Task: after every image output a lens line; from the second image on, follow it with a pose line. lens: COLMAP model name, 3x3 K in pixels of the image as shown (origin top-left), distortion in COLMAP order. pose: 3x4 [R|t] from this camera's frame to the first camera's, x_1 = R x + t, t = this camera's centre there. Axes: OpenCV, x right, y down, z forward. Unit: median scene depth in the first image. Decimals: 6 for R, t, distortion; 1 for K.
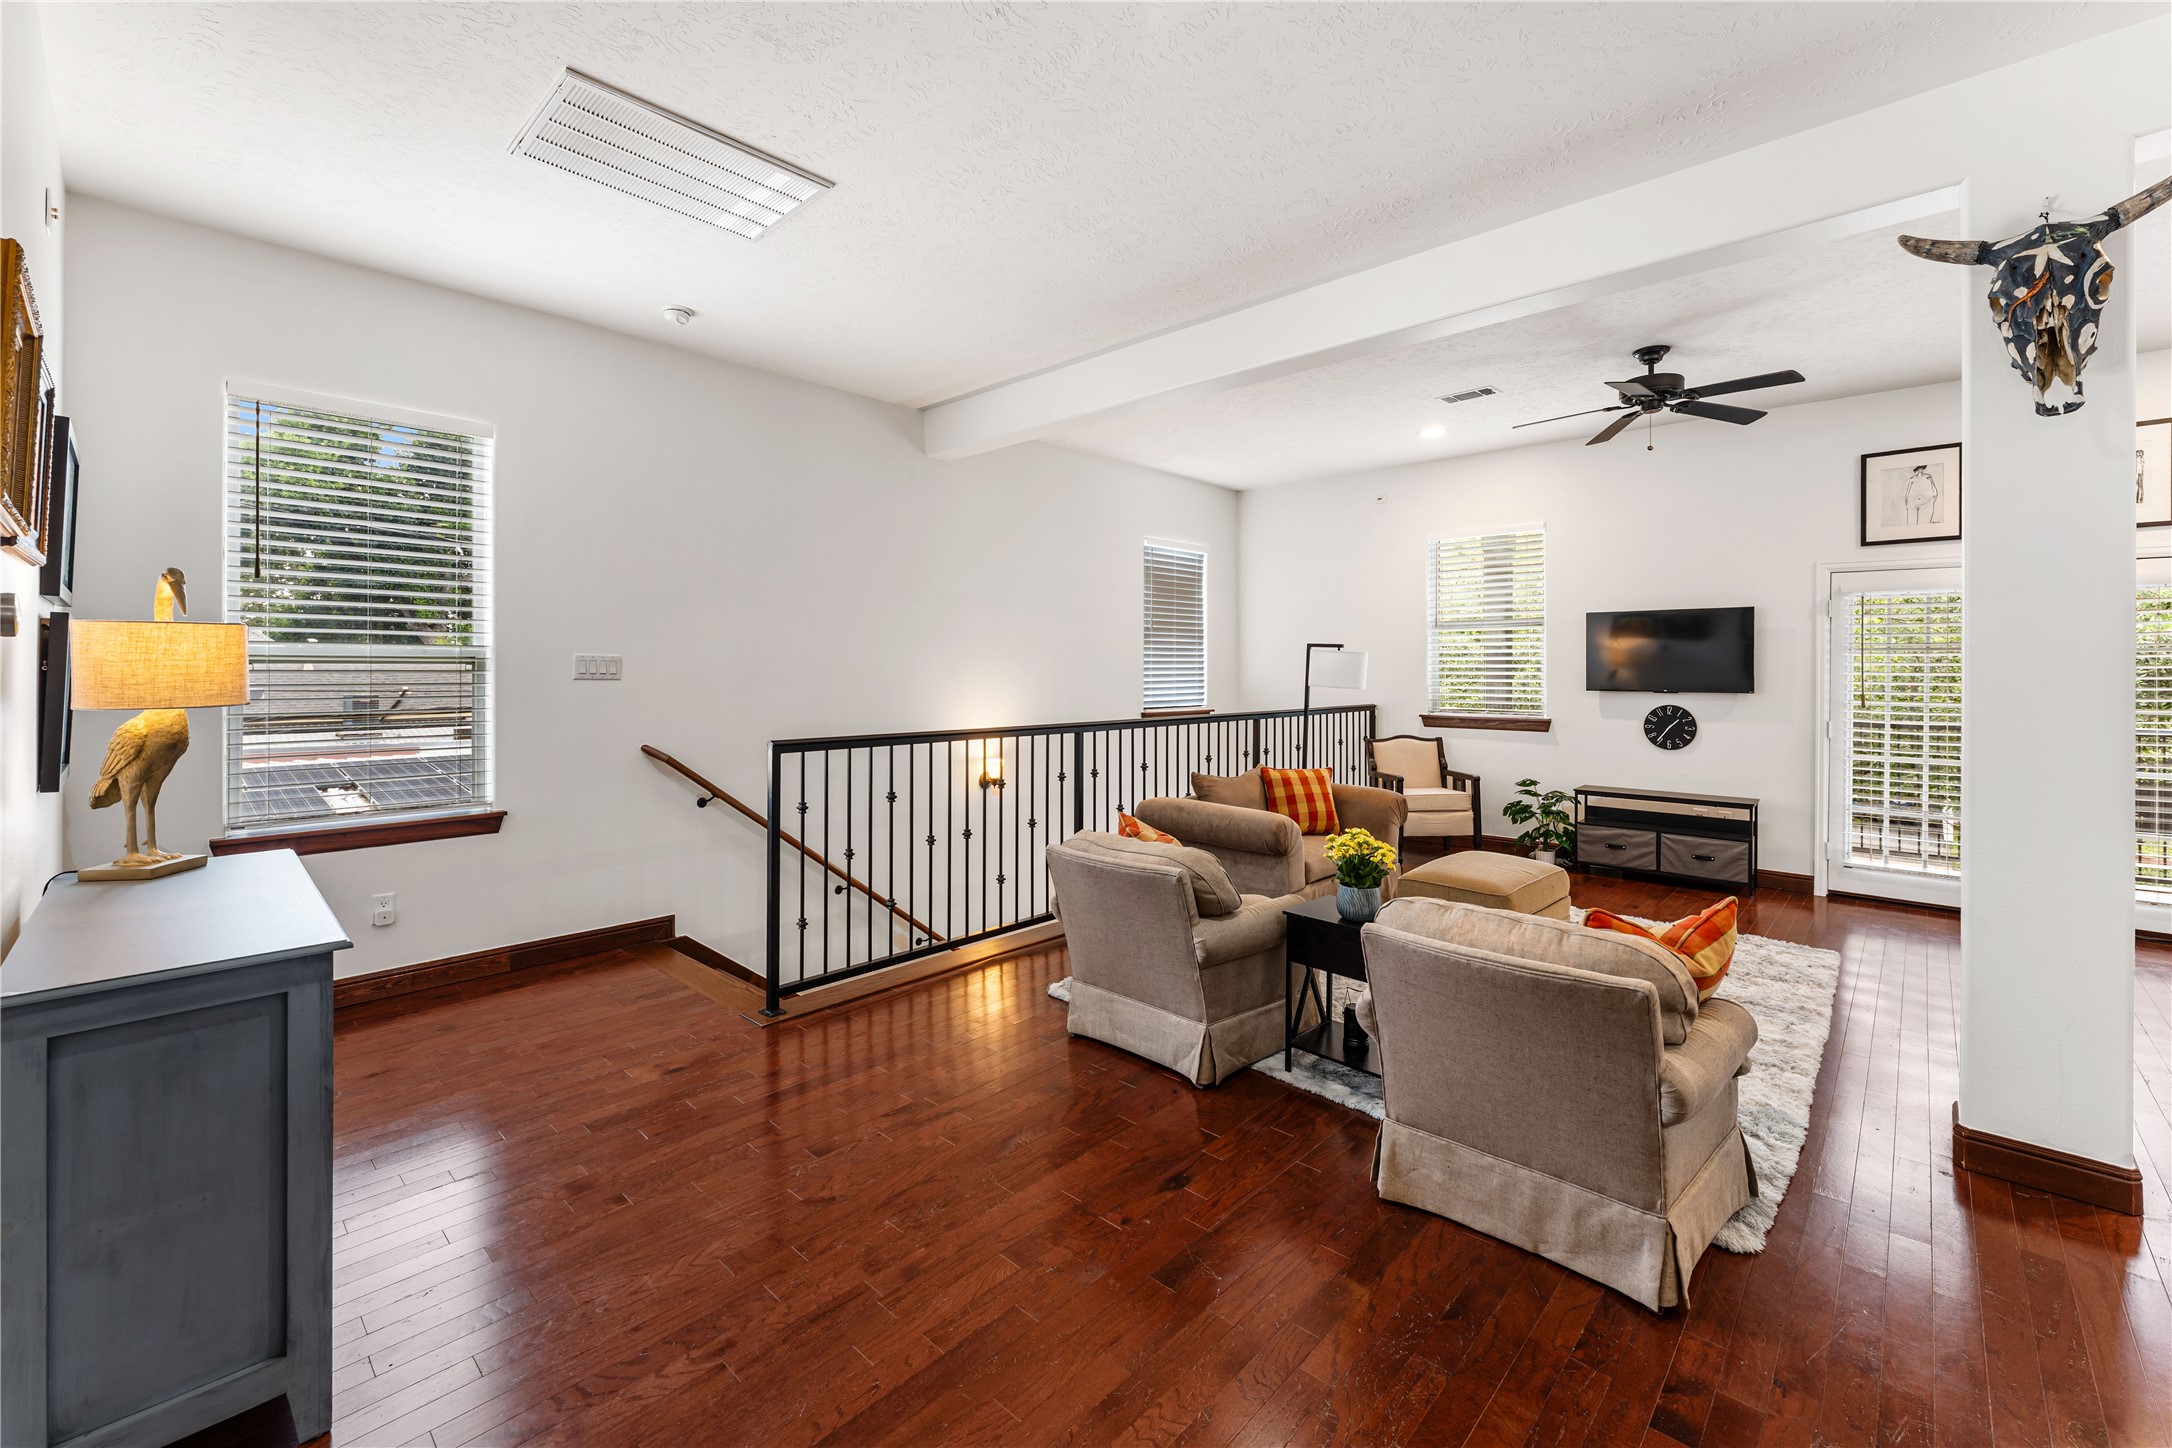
lens RADIAL K [[883.2, 0, 1031.4], [0, 883.2, 675.0], [0, 0, 1]] dist [0.001616, -0.001289]
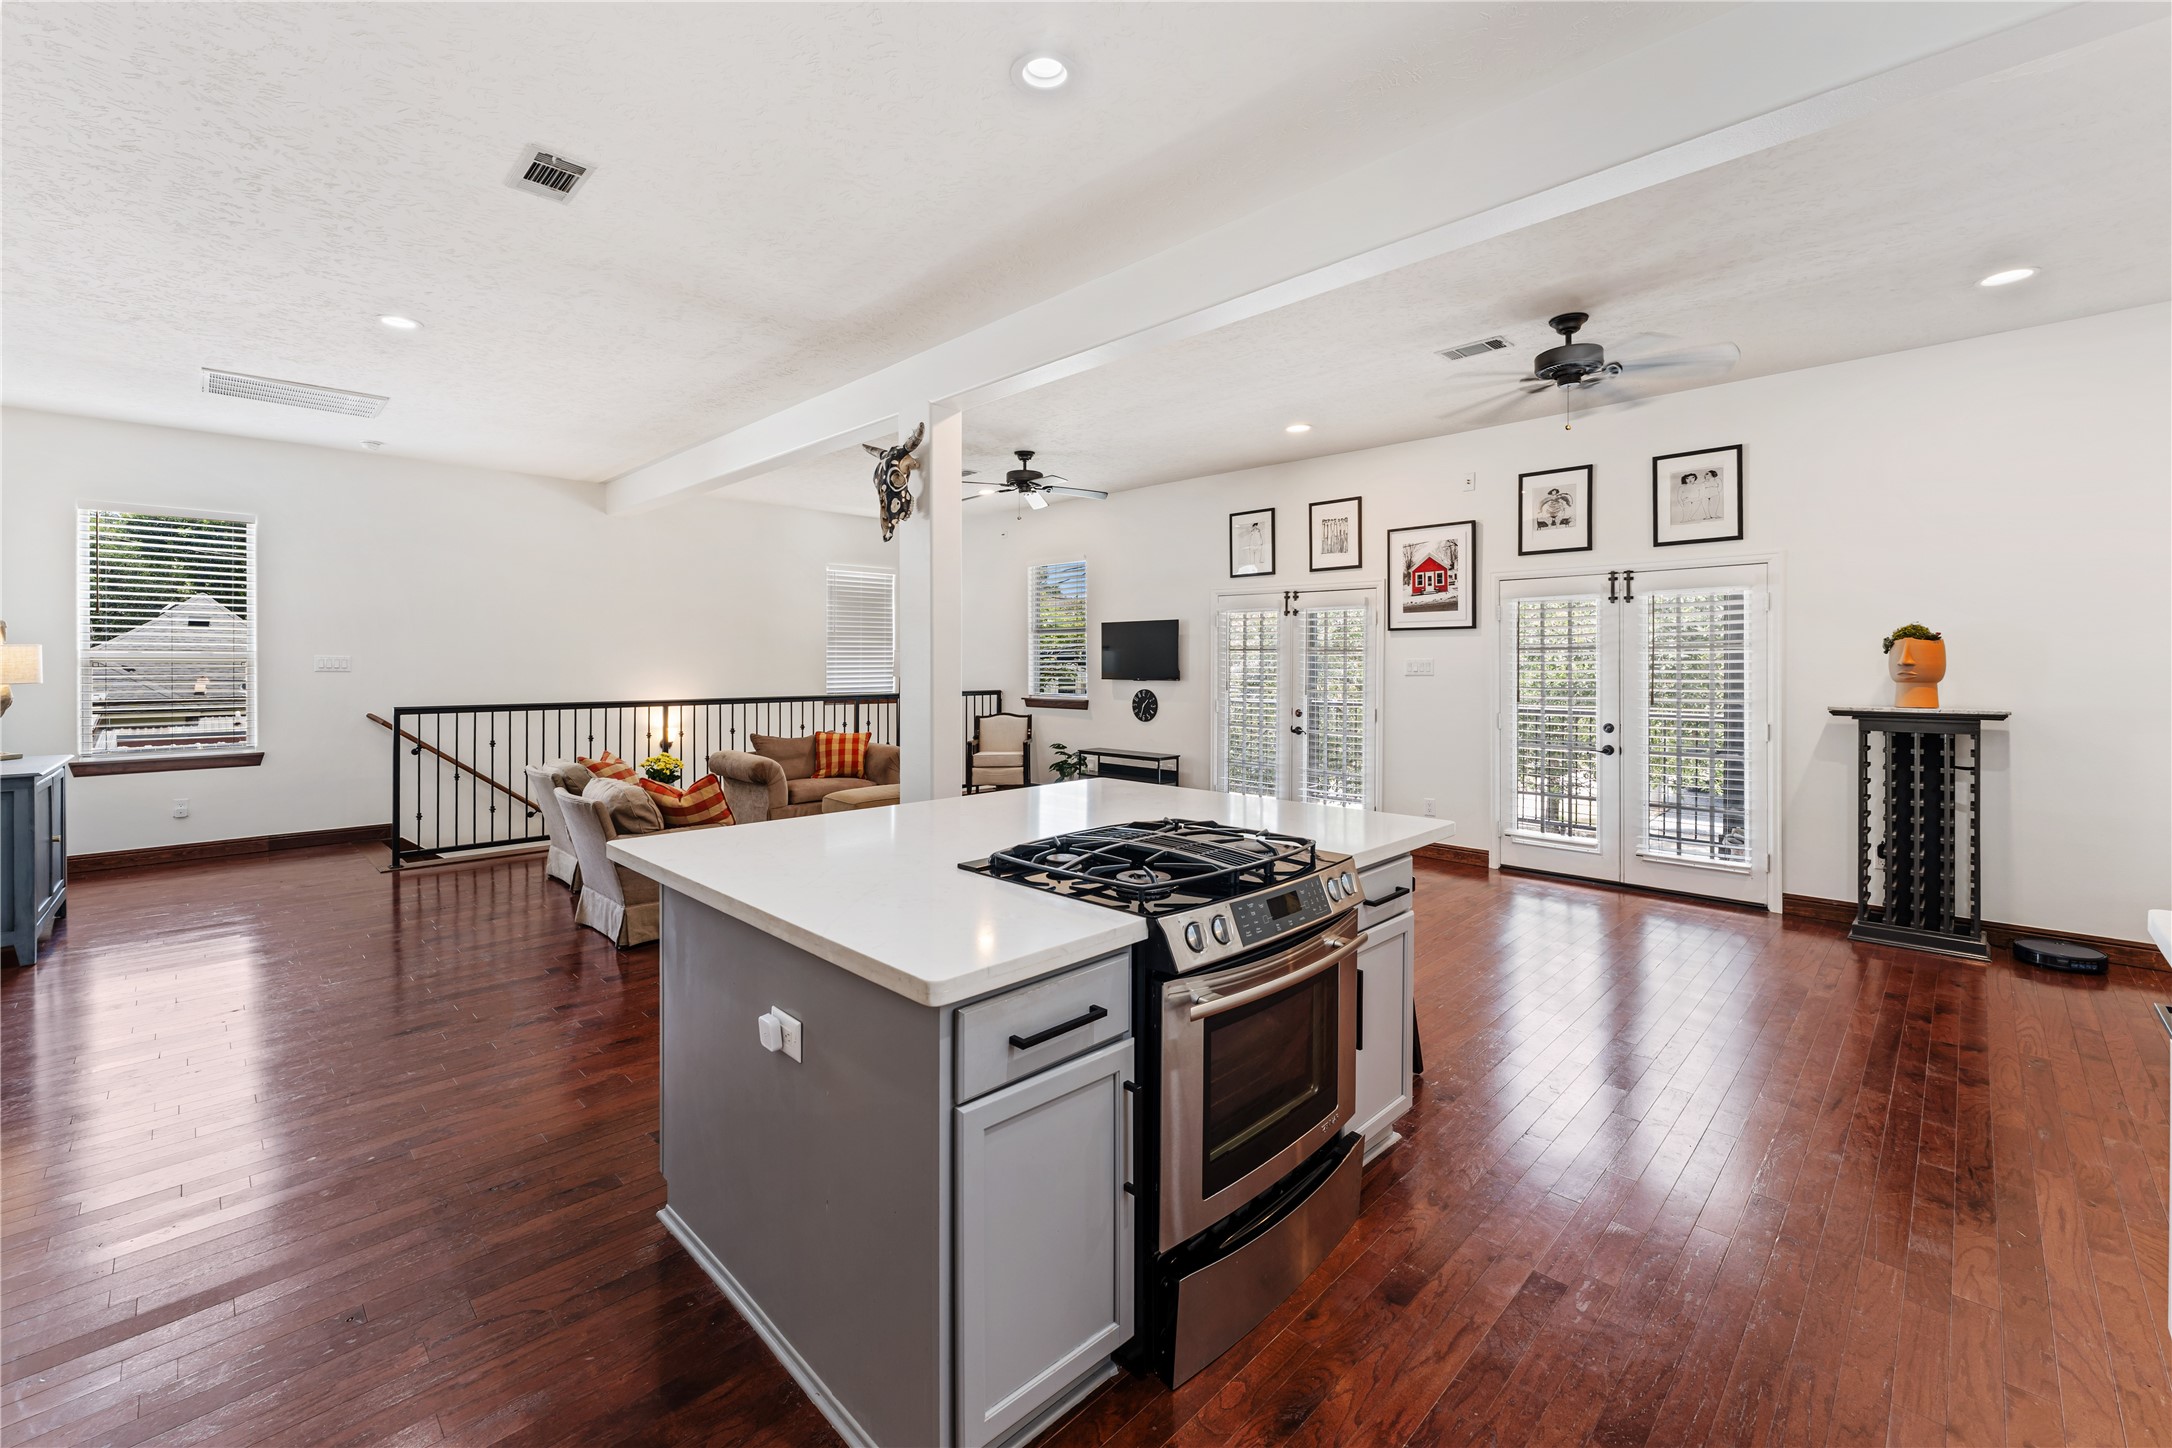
lens RADIAL K [[883.2, 0, 1031.7], [0, 883.2, 674.1], [0, 0, 1]] dist [0.001616, -0.001289]
pose [[0.999519, -0.000929, -0.031005, 0.609542], [0.001151, 0.999974, 0.007135, -0.000083], [0.030997, -0.007168, 0.999494, -0.409320]]
